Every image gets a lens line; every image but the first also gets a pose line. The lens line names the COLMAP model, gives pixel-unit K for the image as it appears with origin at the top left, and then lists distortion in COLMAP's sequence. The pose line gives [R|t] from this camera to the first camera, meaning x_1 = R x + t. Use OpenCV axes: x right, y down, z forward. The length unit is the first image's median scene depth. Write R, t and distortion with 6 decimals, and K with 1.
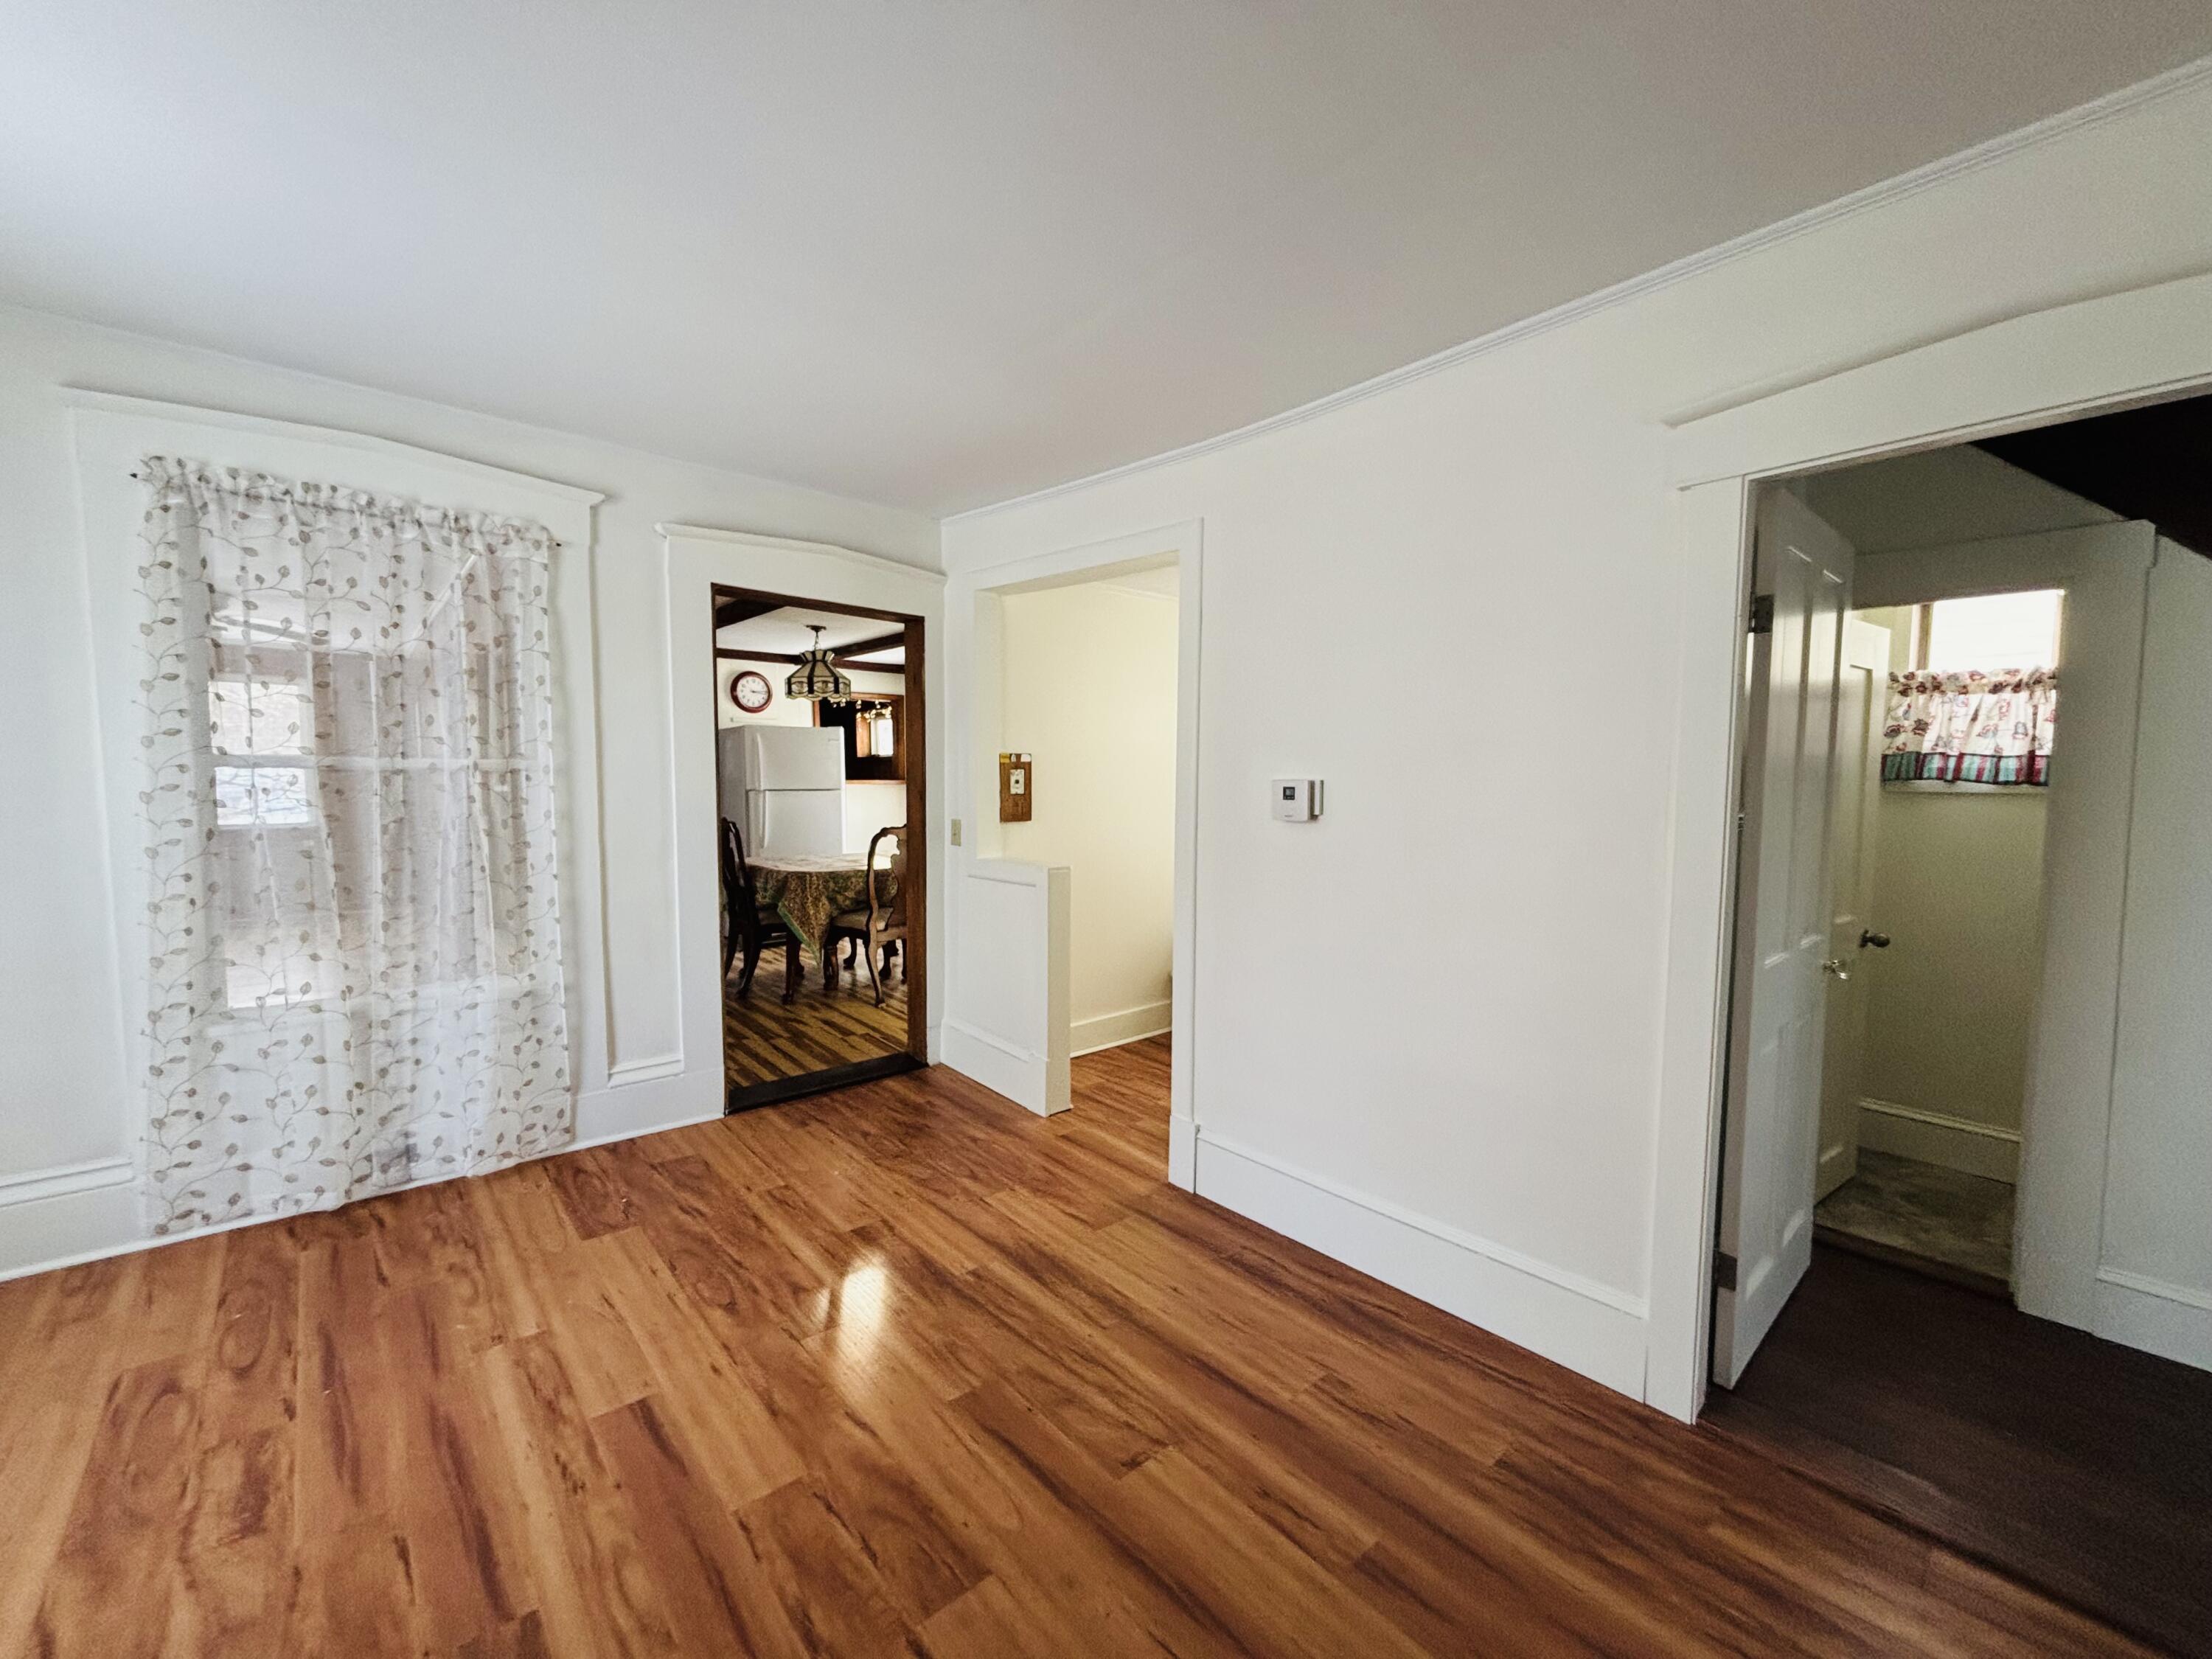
lens RADIAL K [[902.1, 0, 1102.8], [0, 902.1, 826.7], [0, 0, 1]] dist [0.001971, 0.000119]
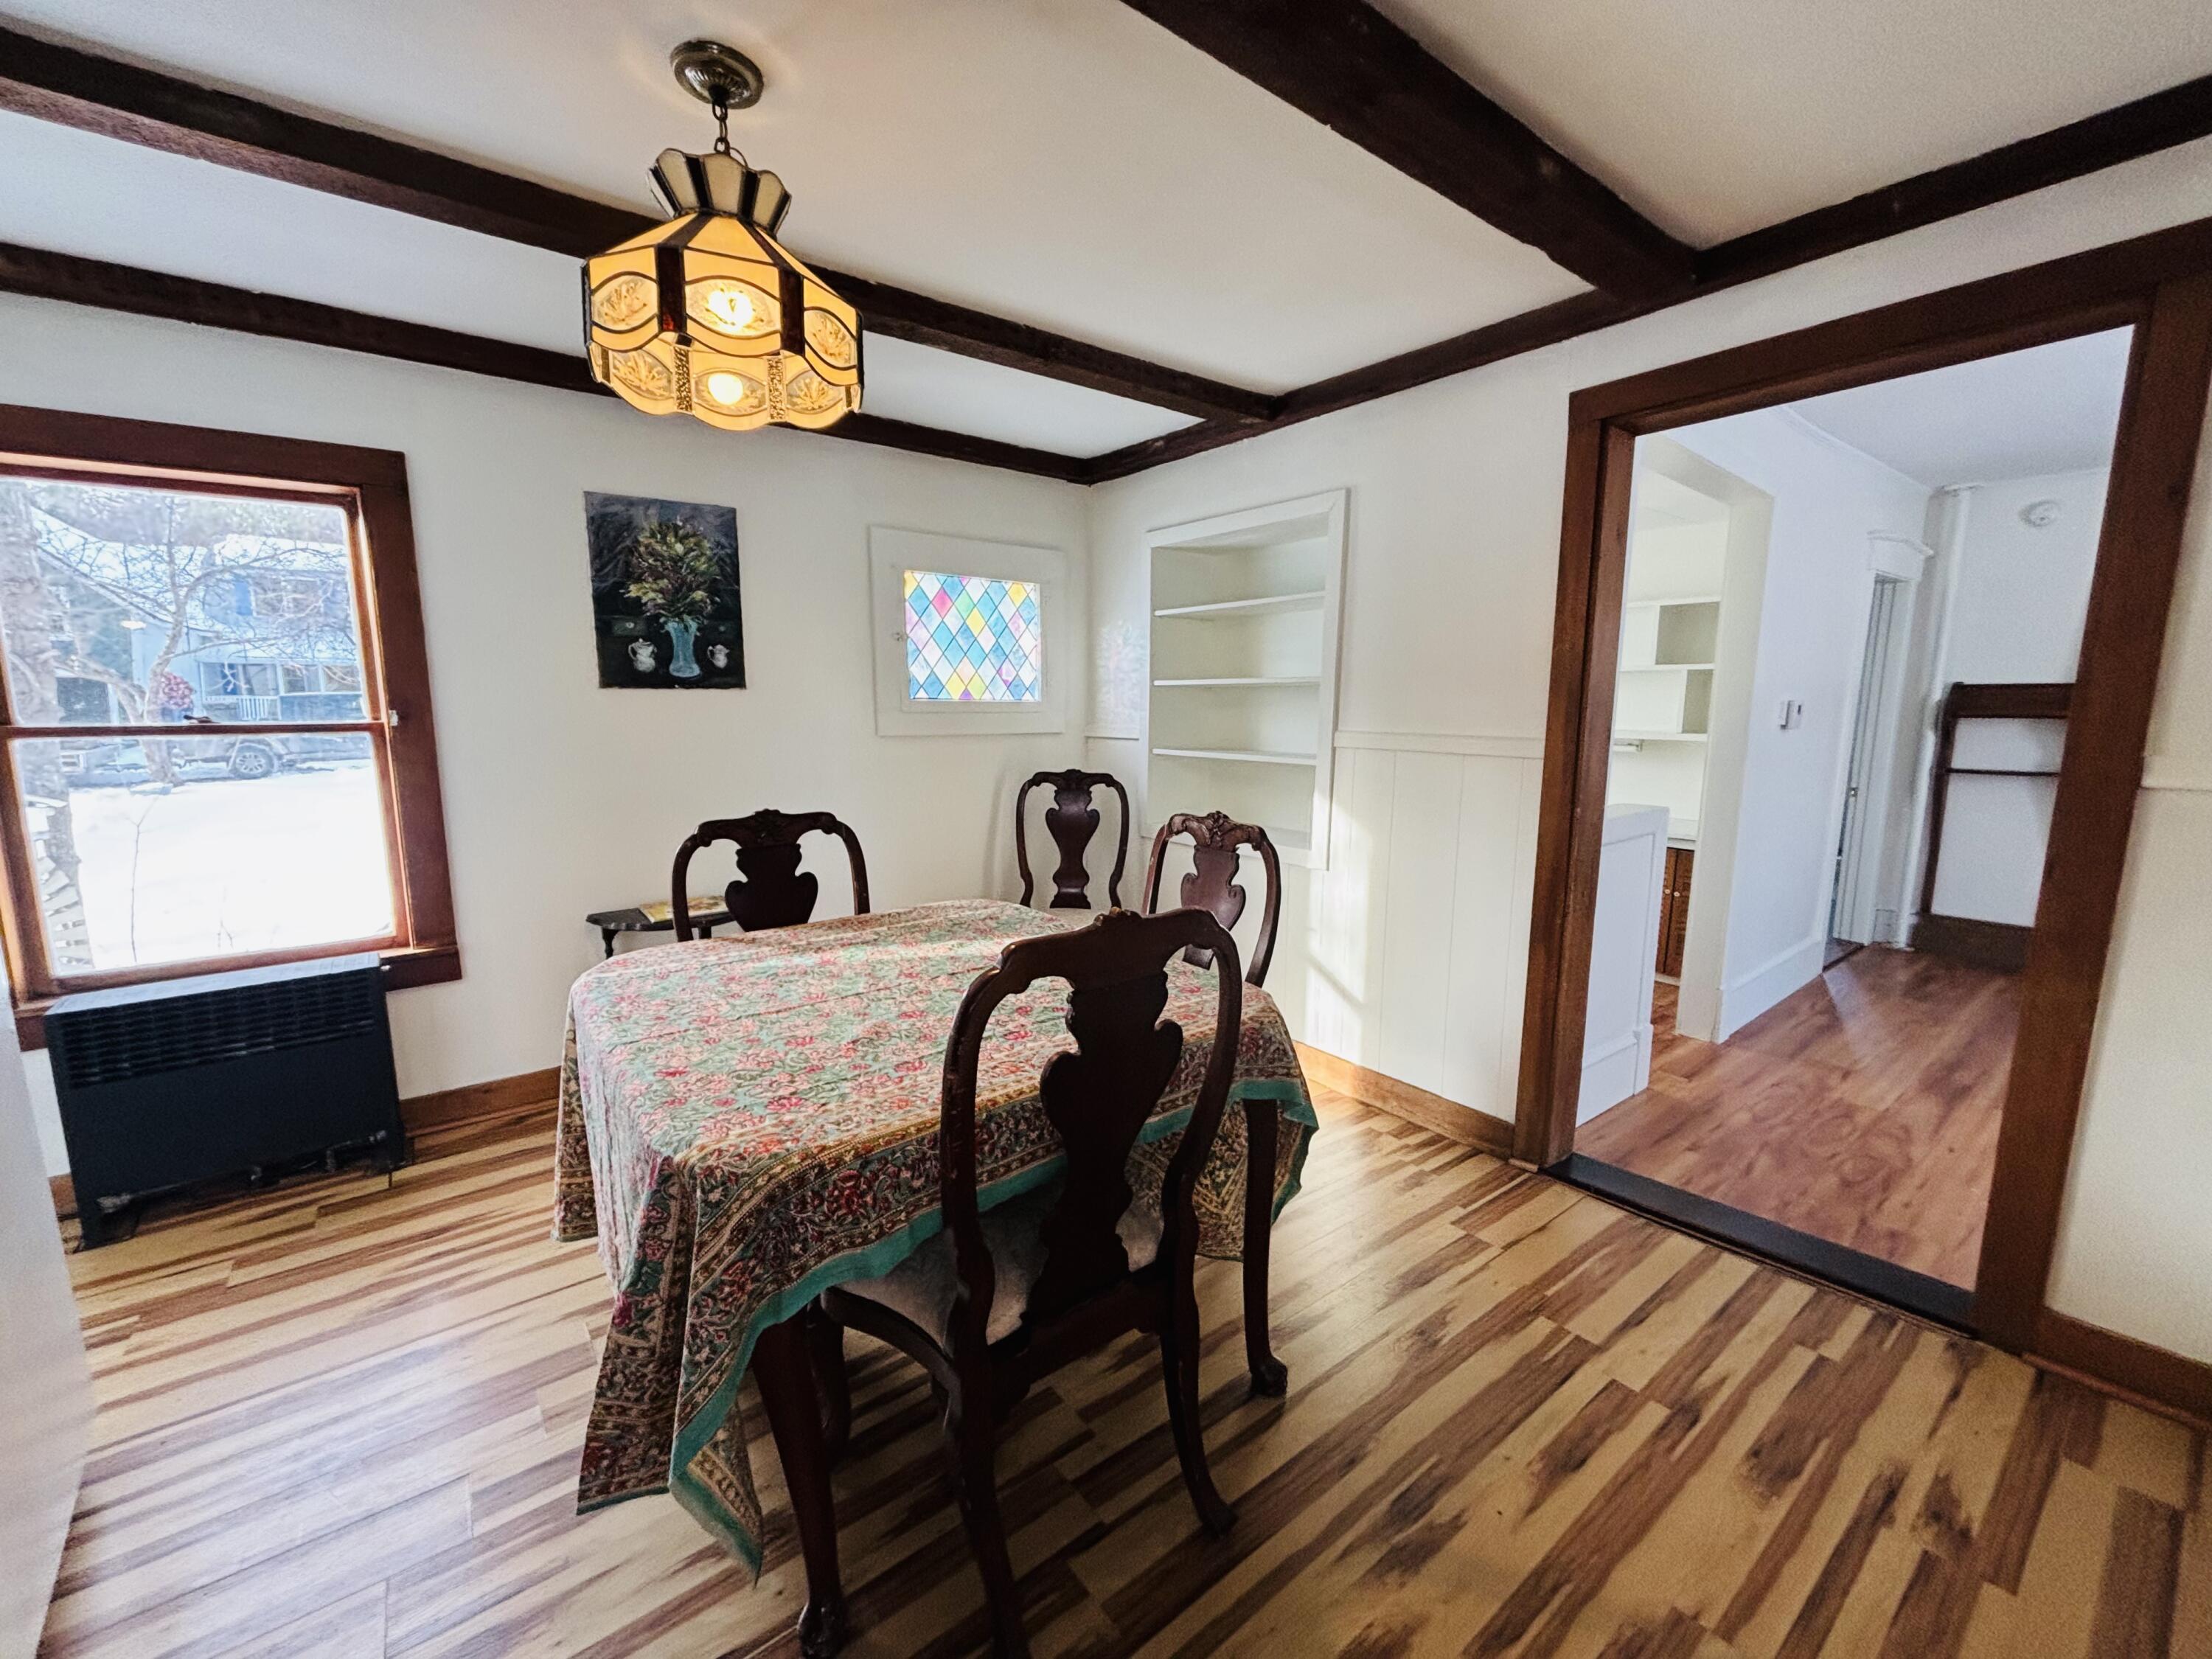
lens RADIAL K [[902.1, 0, 1101.1], [0, 902.1, 827.6], [0, 0, 1]] dist [0.001971, 0.000119]
pose [[0.061578, -0.158430, 0.985448, -1.445544], [0.067827, 0.985704, 0.154233, -0.171107], [-0.995795, 0.057343, 0.071443, 2.227600]]
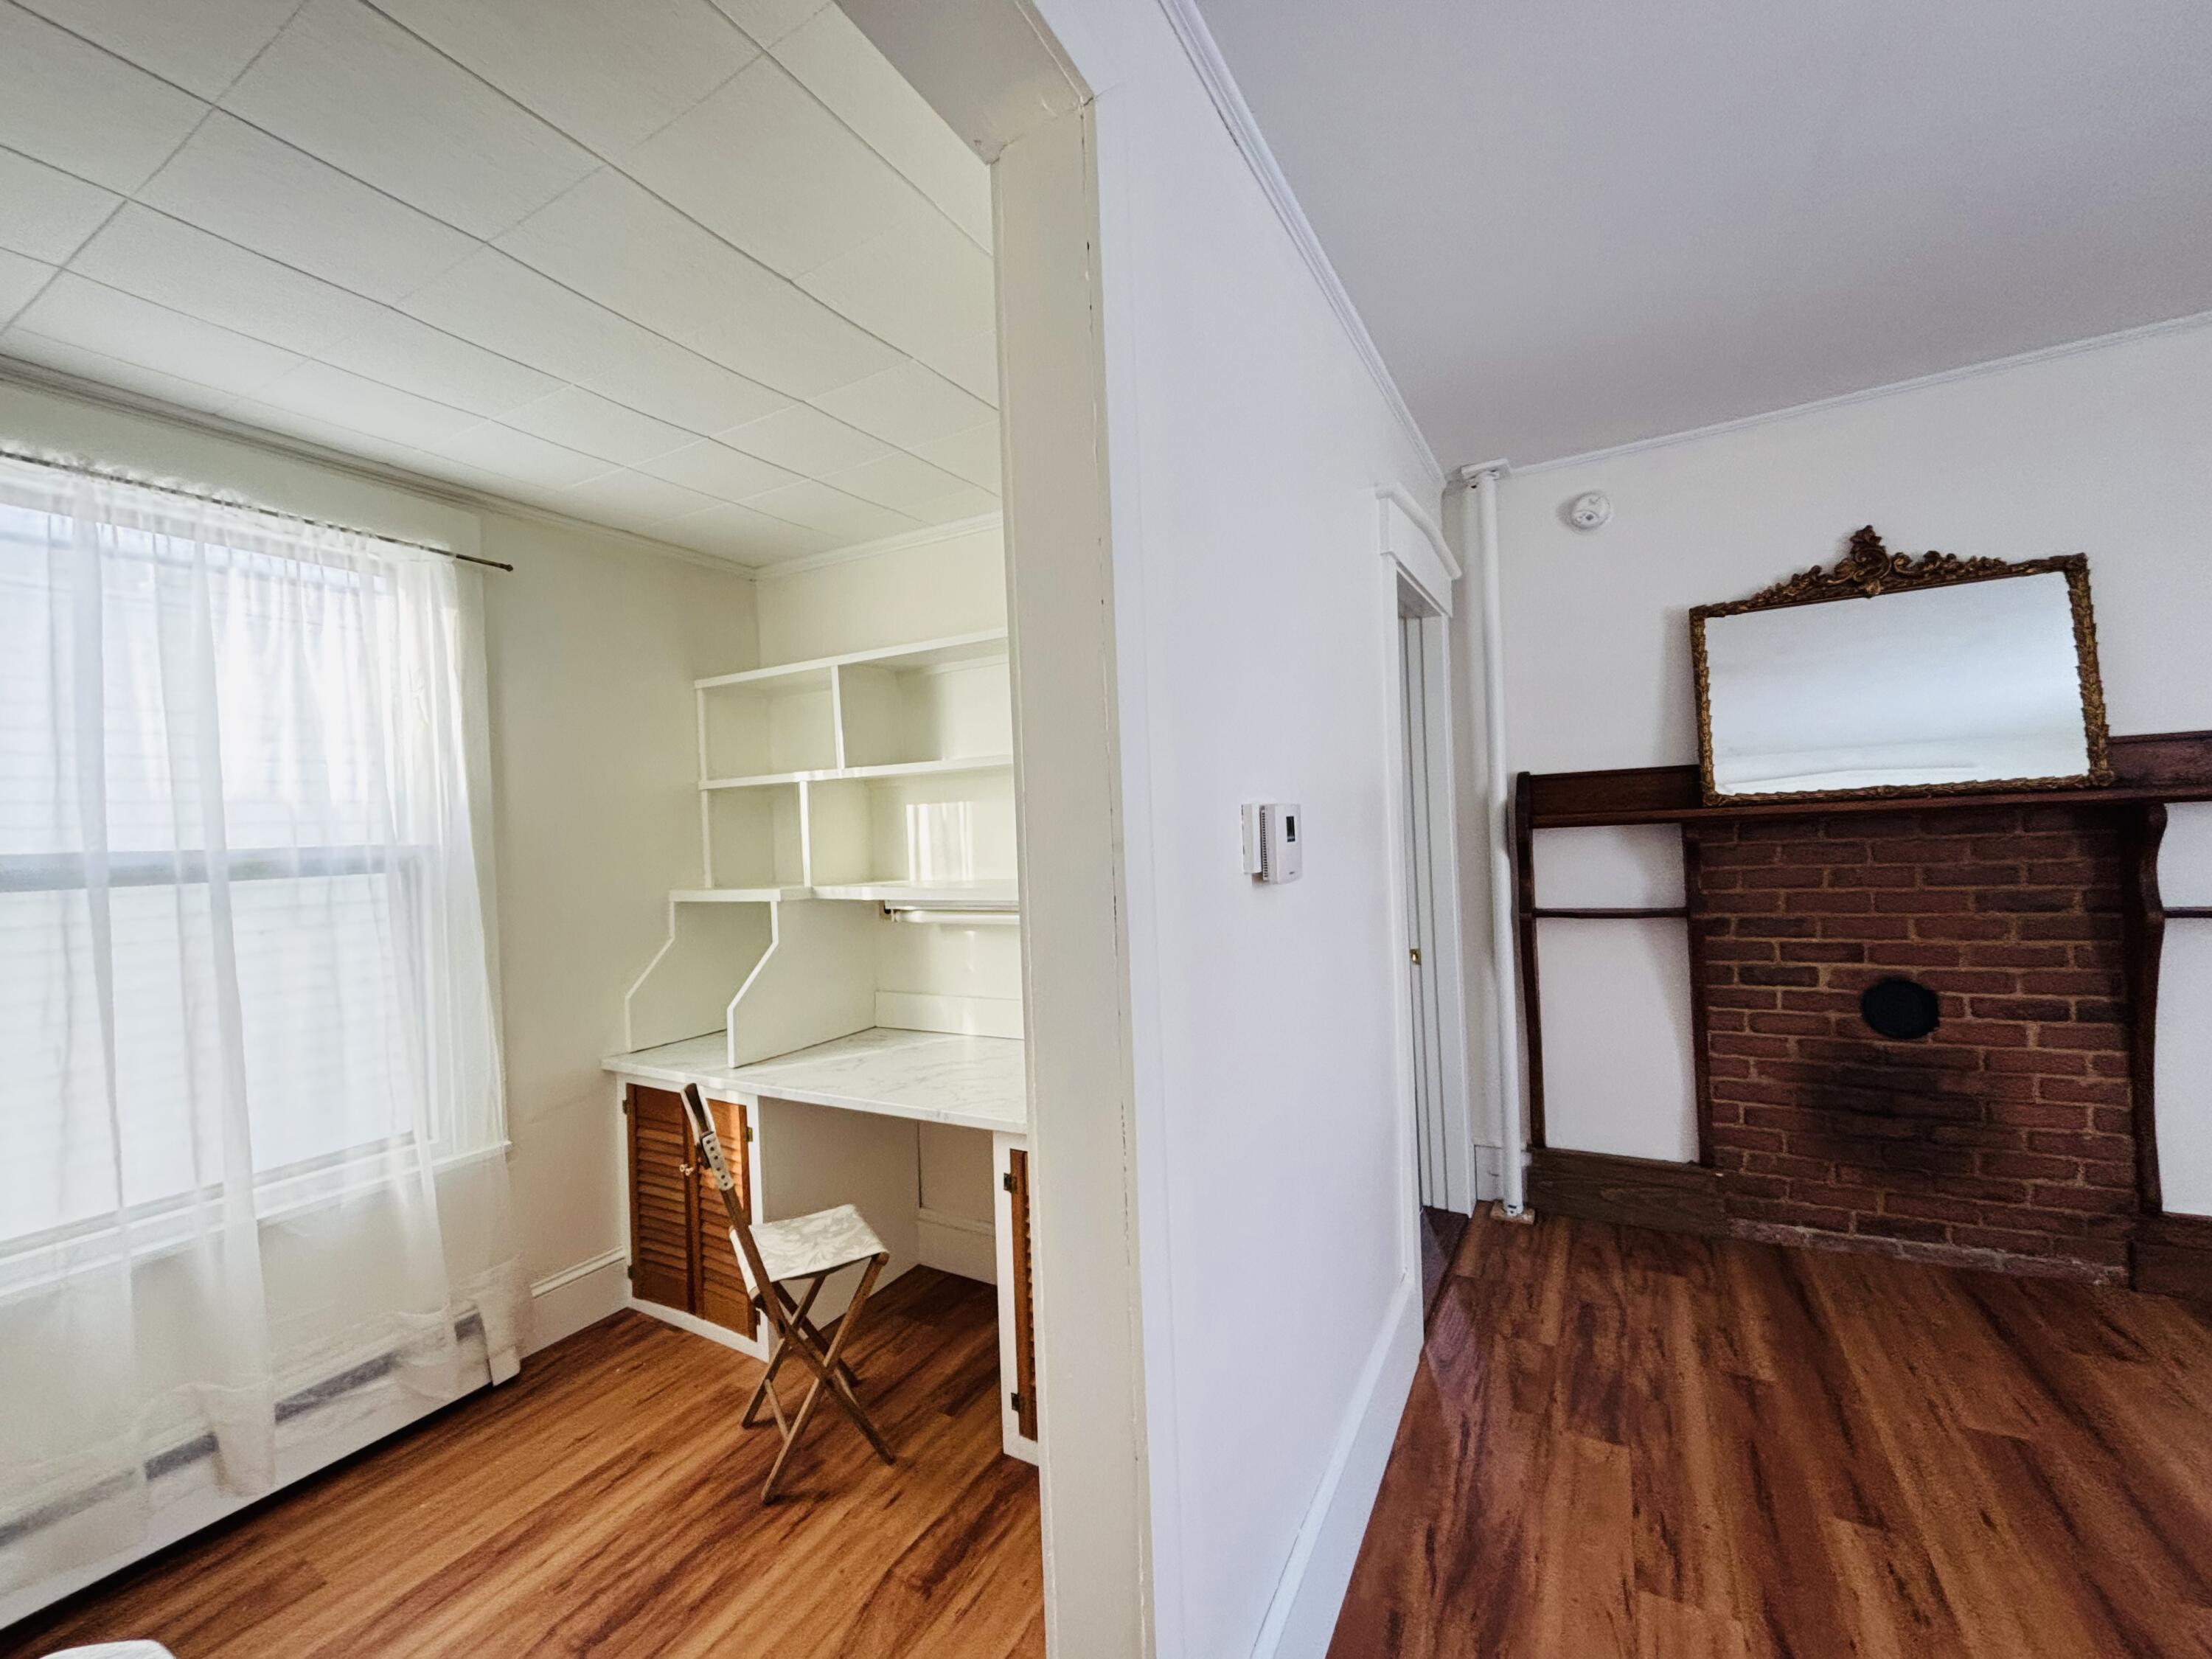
lens RADIAL K [[902.1, 0, 1104.9], [0, 902.1, 830.8], [0, 0, 1]] dist [0.001971, 0.000119]
pose [[-0.325968, -0.003743, 0.945373, -0.273343], [0.107245, 0.993391, 0.040912, -0.081242], [-0.939278, 0.114723, -0.323412, 1.404139]]
